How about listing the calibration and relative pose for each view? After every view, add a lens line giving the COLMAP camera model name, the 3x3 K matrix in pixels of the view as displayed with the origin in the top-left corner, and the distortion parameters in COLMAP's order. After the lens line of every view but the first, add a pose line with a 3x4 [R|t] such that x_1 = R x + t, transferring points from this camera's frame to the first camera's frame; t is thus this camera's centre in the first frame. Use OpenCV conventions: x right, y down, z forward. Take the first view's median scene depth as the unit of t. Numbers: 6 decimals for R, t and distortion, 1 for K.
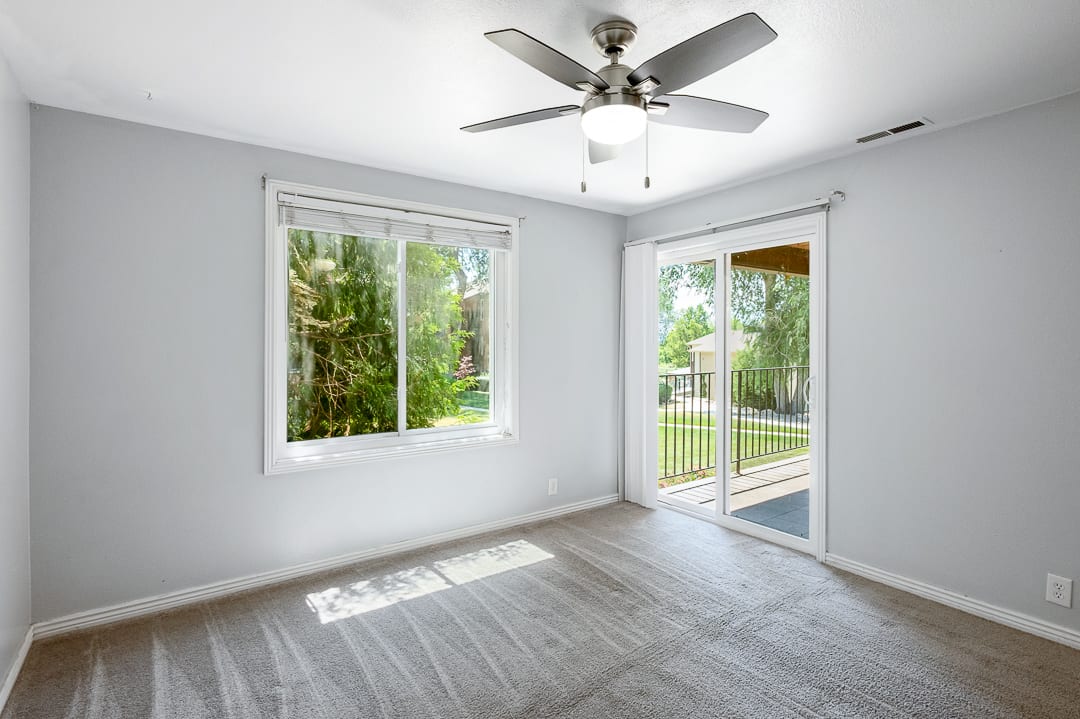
lens RADIAL K [[534.9, 0, 543.9], [0, 534.9, 342.0], [0, 0, 1]] dist [-0.000291, 0.002060]
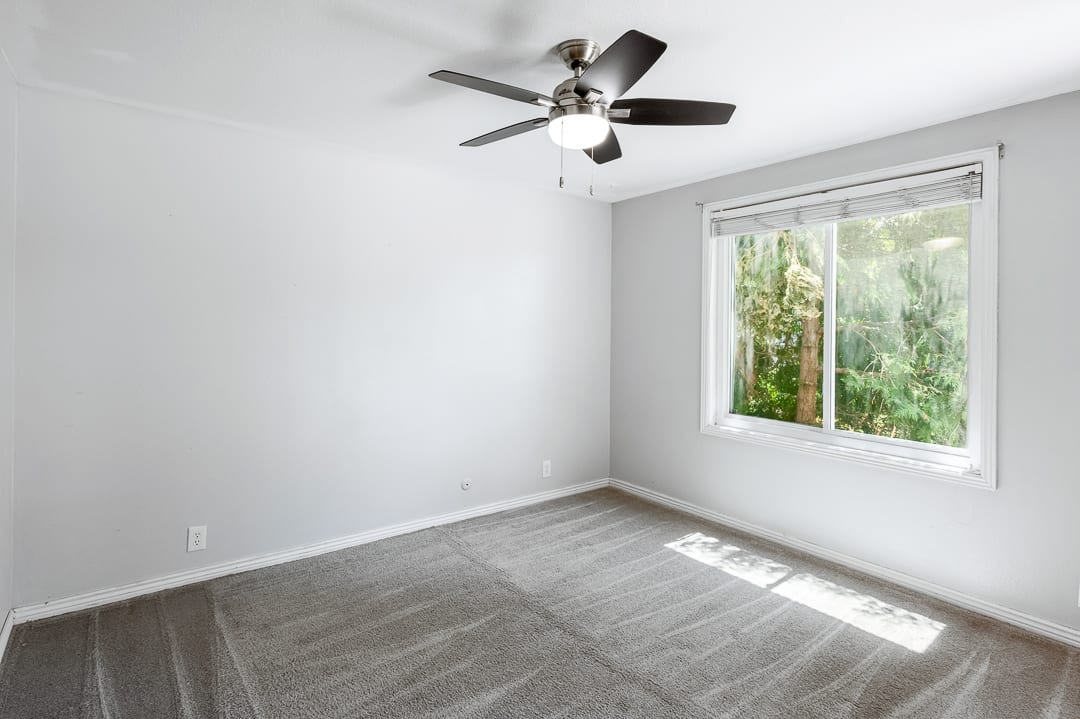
lens RADIAL K [[534.9, 0, 543.9], [0, 534.9, 342.0], [0, 0, 1]] dist [-0.000291, 0.002060]
pose [[0.043966, 0.031882, -0.998524, 0.739493], [-0.013674, 0.999416, 0.031308, -0.008898], [0.998939, 0.012278, 0.044376, 0.543772]]
